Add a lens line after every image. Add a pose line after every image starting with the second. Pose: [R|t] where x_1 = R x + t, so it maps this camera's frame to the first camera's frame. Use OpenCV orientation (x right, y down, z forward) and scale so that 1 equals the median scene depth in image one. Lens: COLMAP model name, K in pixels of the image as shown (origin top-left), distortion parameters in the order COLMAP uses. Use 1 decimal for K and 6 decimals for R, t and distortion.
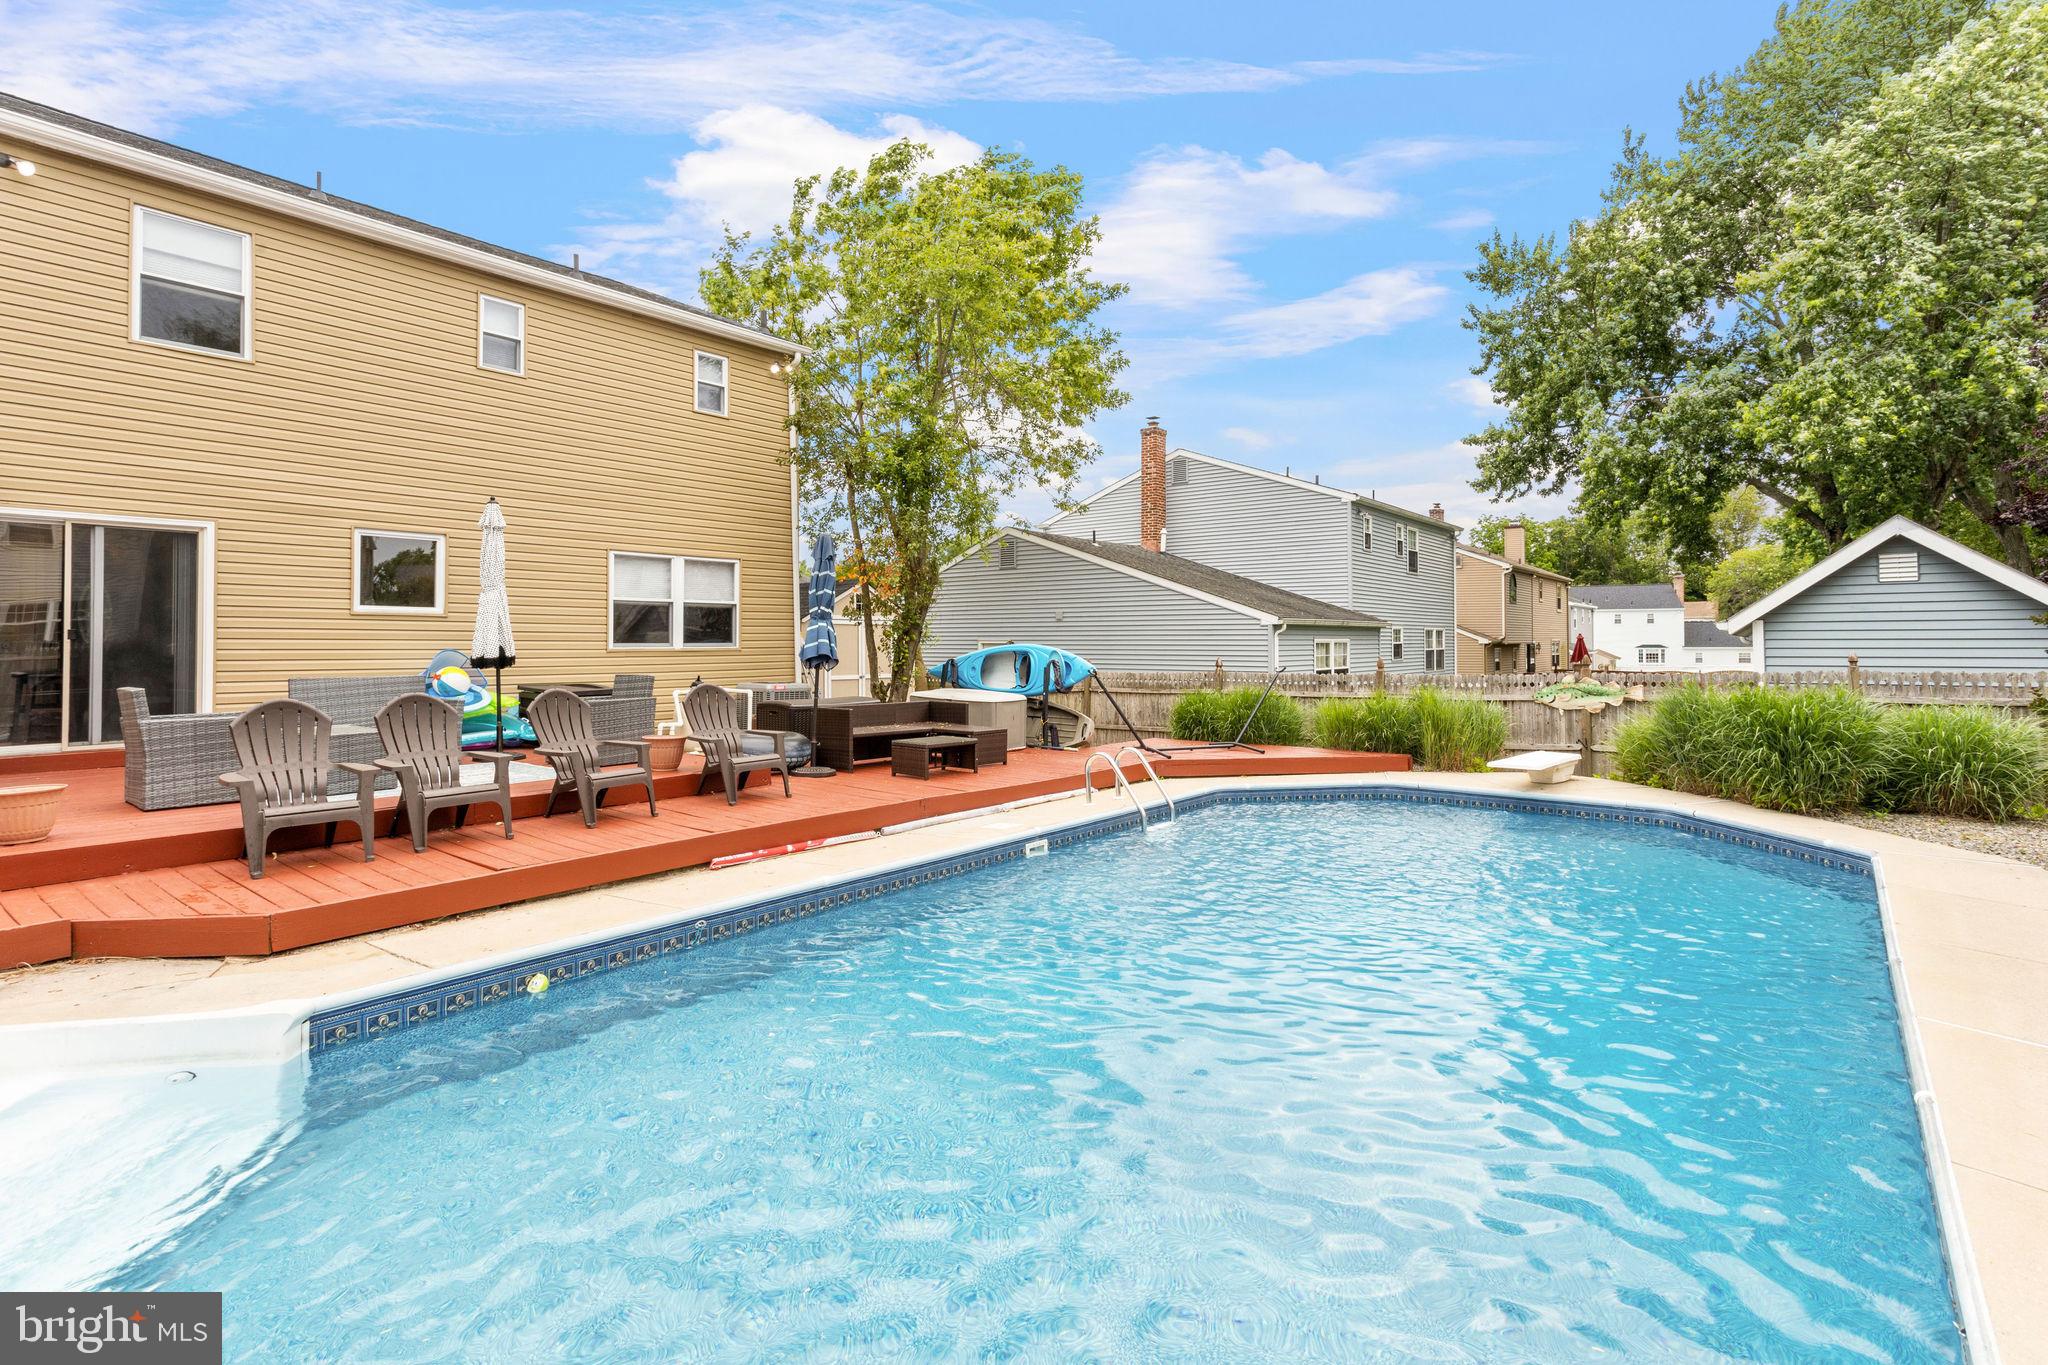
lens RADIAL K [[987.7, 0, 1006.4], [0, 987.7, 633.7], [0, 0, 1]] dist [-0.002013, 0.004077]
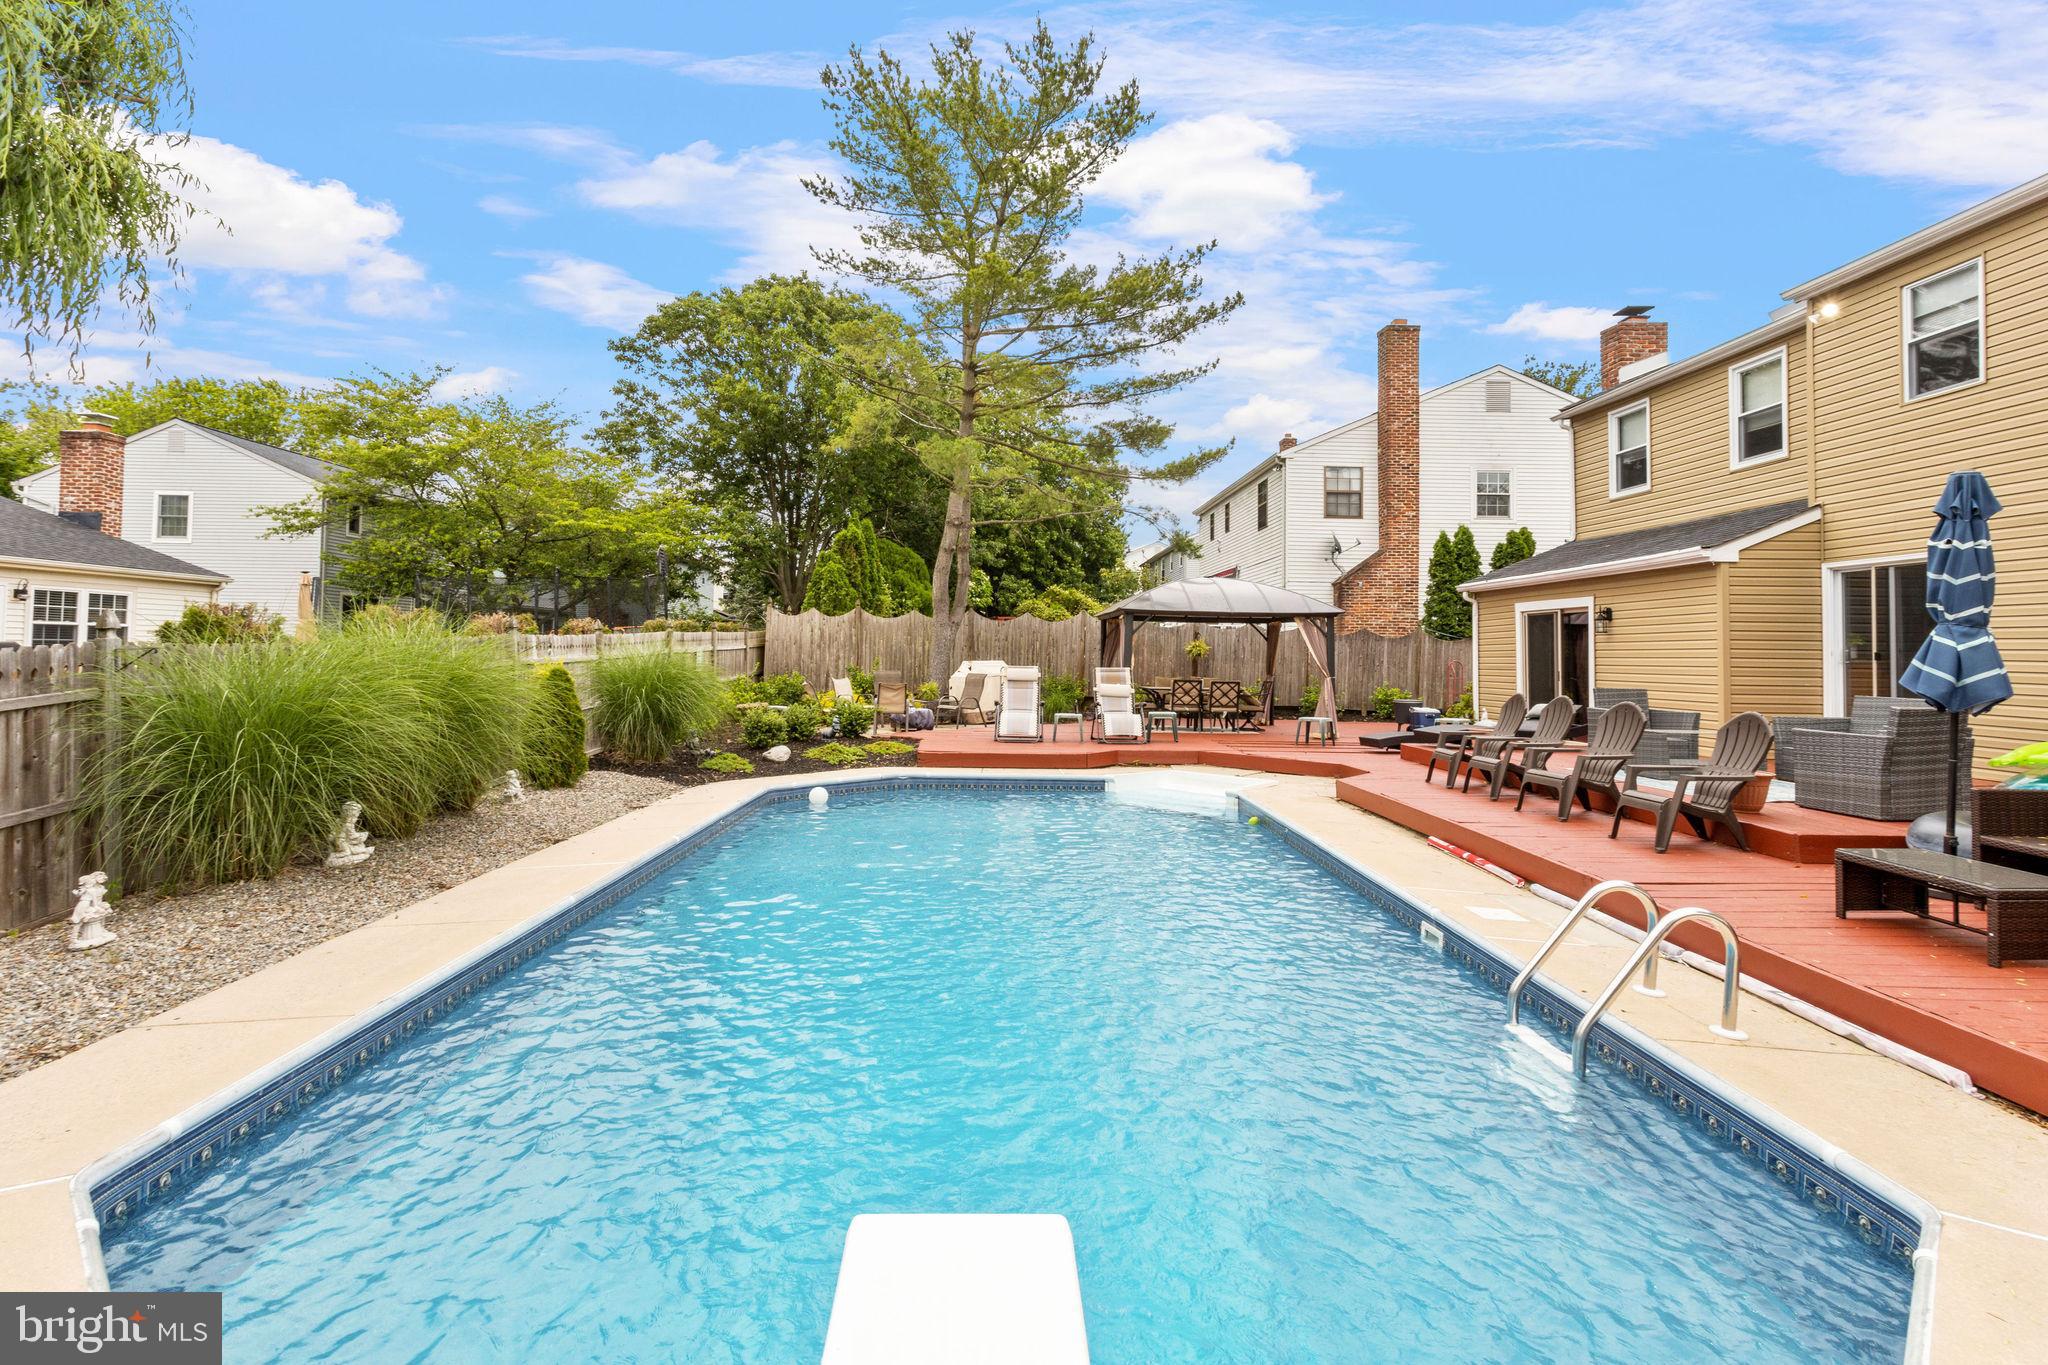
lens RADIAL K [[987.7, 0, 976.4], [0, 987.7, 630.6], [0, 0, 1]] dist [-0.002013, 0.004077]
pose [[-0.787209, -0.020014, -0.616361, 0.483070], [-0.003675, 0.999608, -0.027765, 0.004799], [0.616675, -0.019592, -0.786974, 0.867063]]
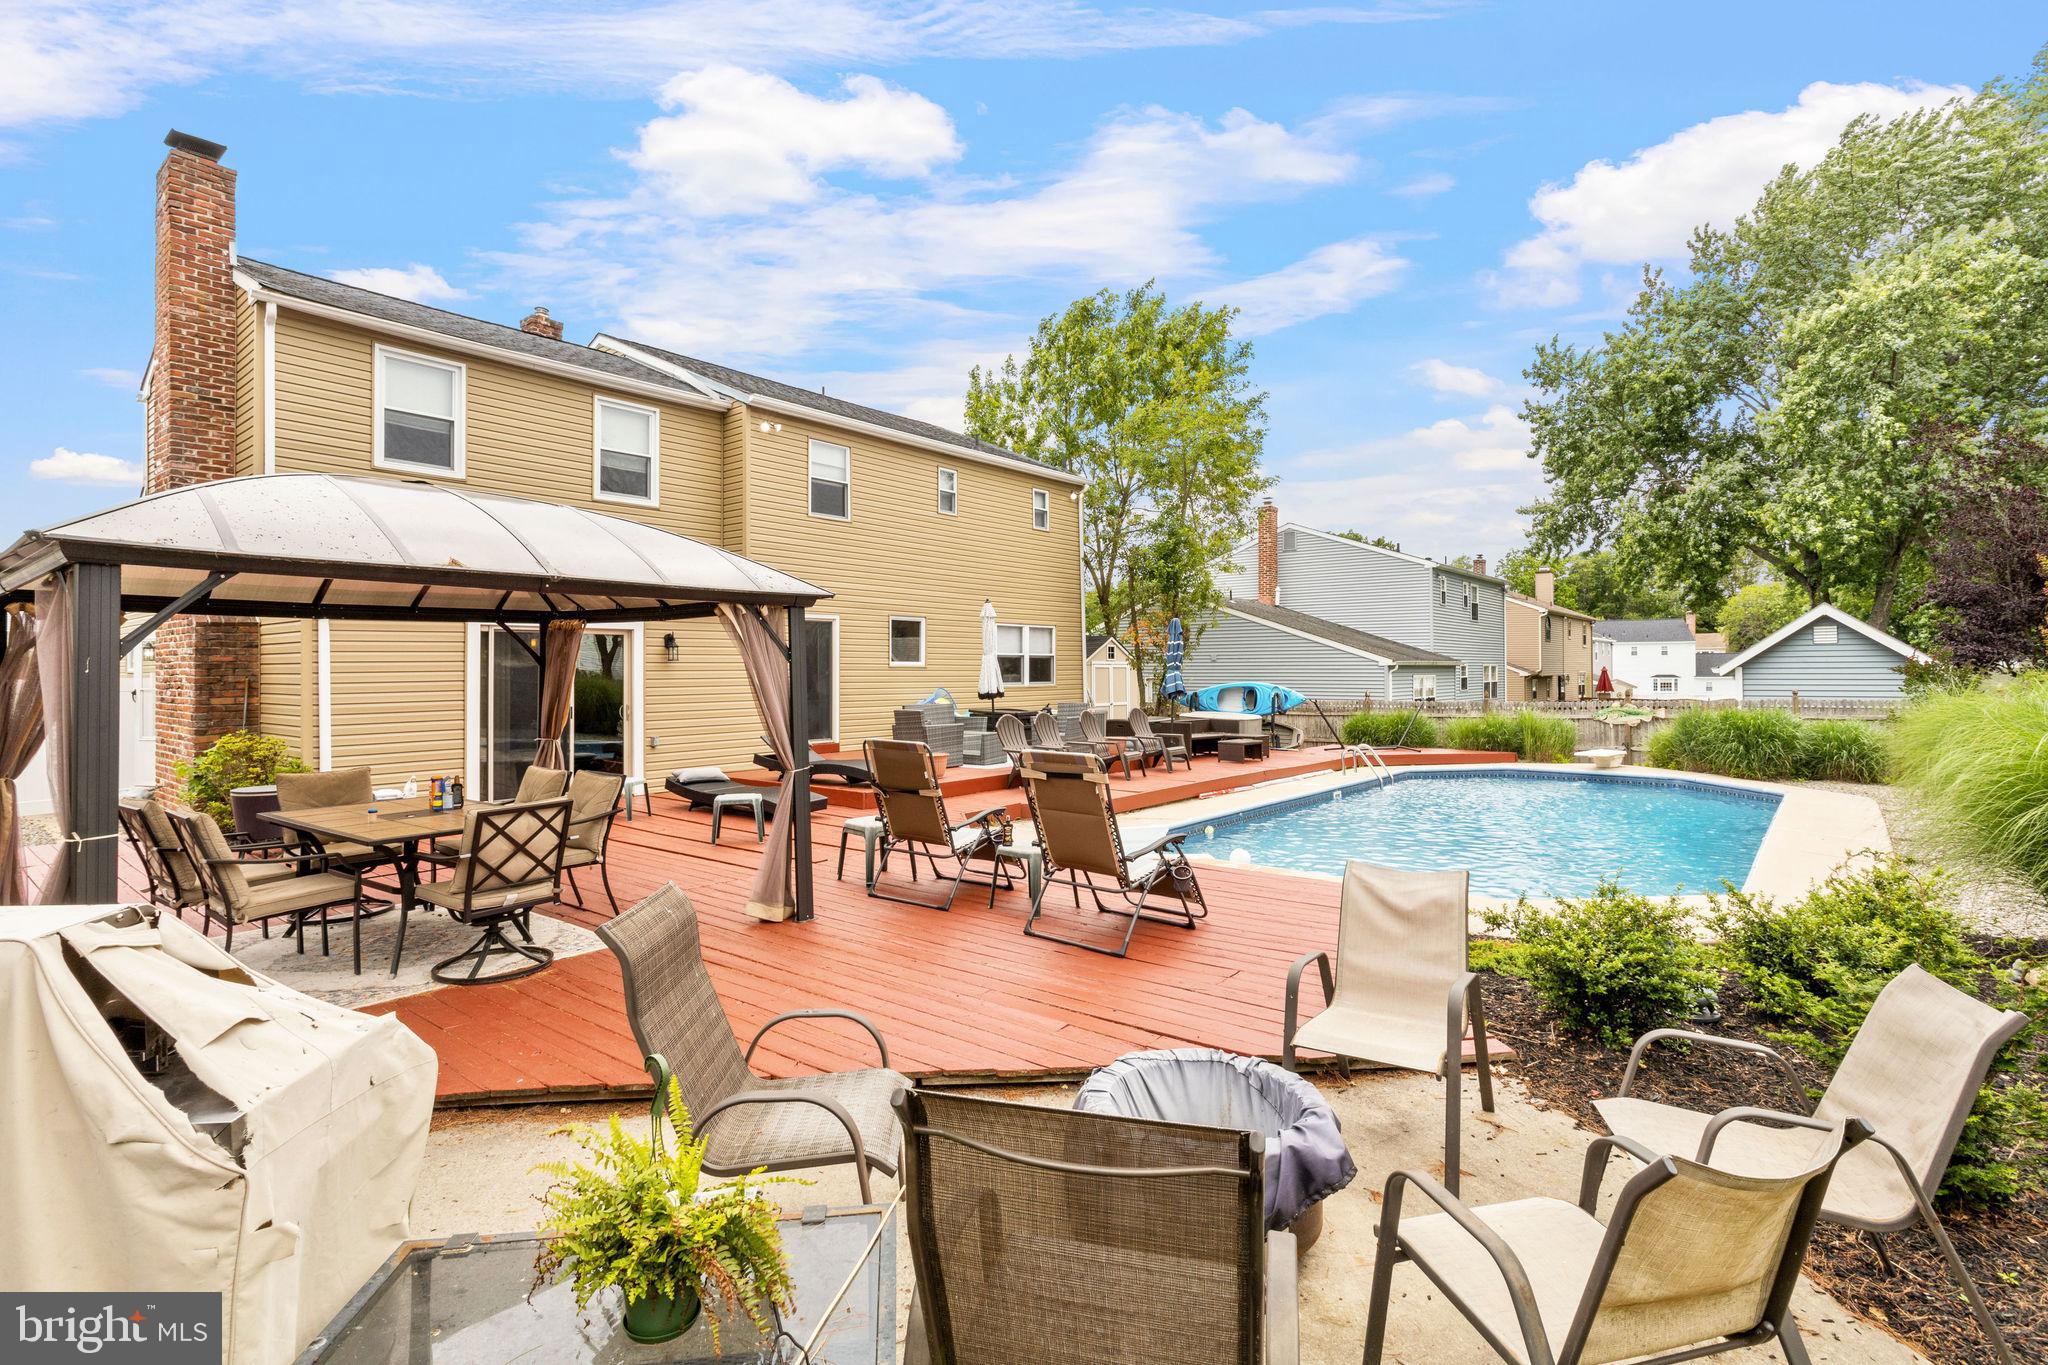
lens RADIAL K [[987.7, 0, 1001.3], [0, 987.7, 673.3], [0, 0, 1]] dist [-0.002013, 0.004077]
pose [[0.999904, -0.002540, -0.013644, -0.361813], [0.002686, 0.999939, 0.010683, -0.021648], [0.013616, -0.010718, 0.999850, -0.543613]]
